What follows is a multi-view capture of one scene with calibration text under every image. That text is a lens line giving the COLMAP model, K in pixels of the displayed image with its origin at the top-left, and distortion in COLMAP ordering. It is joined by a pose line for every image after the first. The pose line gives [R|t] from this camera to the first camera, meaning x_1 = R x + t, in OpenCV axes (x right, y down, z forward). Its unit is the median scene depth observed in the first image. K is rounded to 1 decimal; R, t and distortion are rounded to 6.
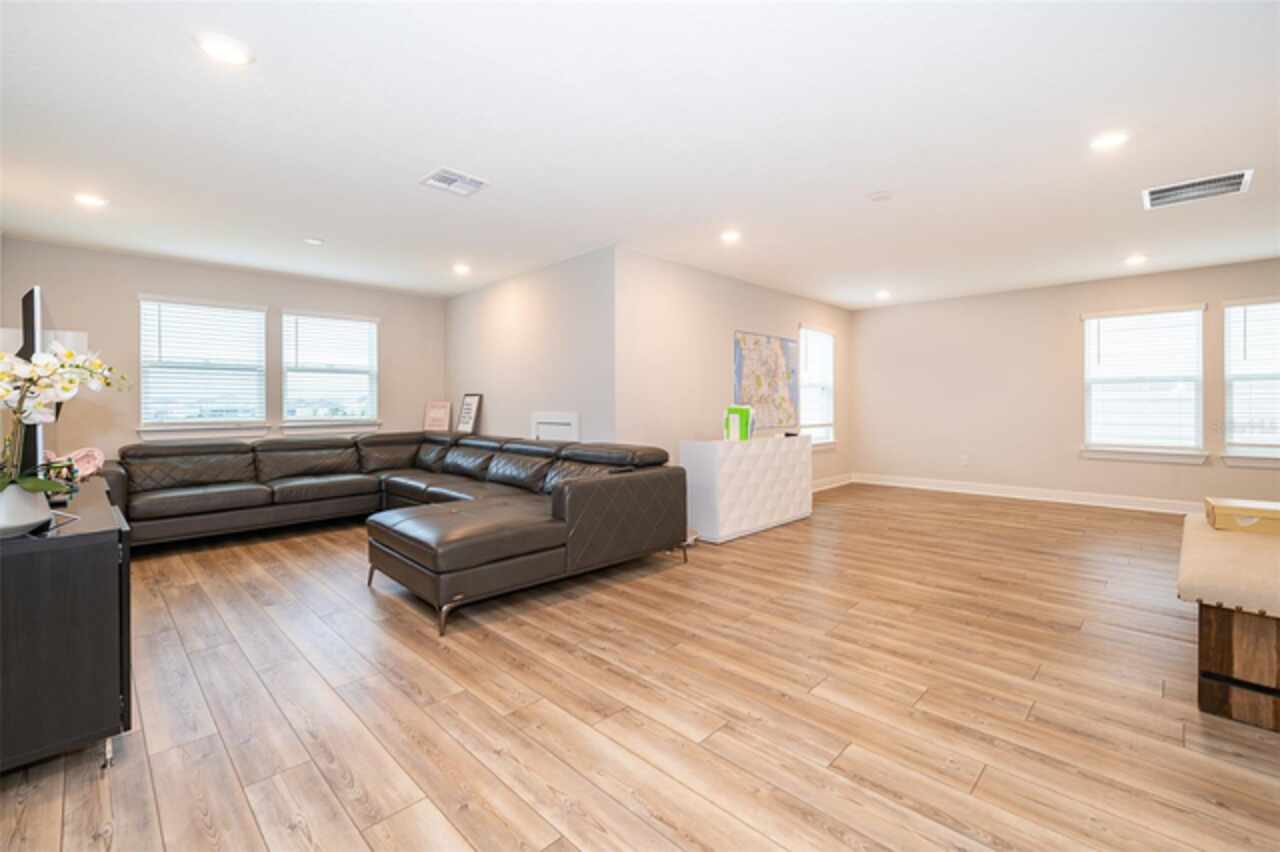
lens RADIAL K [[555.2, 0, 648.5], [0, 555.2, 417.1], [0, 0, 1]] dist [-0.000514, -0.000493]
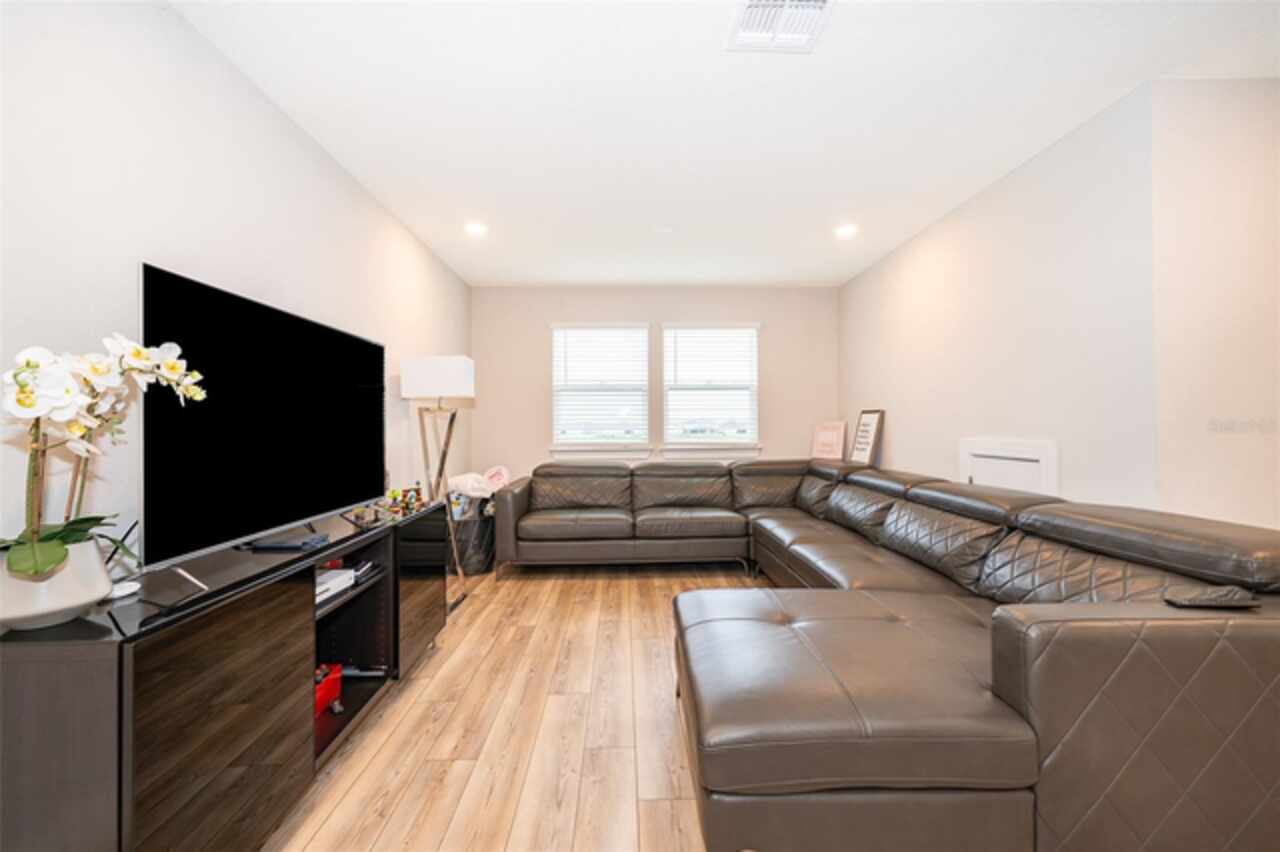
lens RADIAL K [[555.2, 0, 648.5], [0, 555.2, 417.1], [0, 0, 1]] dist [-0.000514, -0.000493]
pose [[0.735674, -0.012663, -0.677218, -0.049185], [-0.012207, 0.999415, -0.031948, -0.007260], [0.677226, 0.031770, 0.735089, 0.317606]]
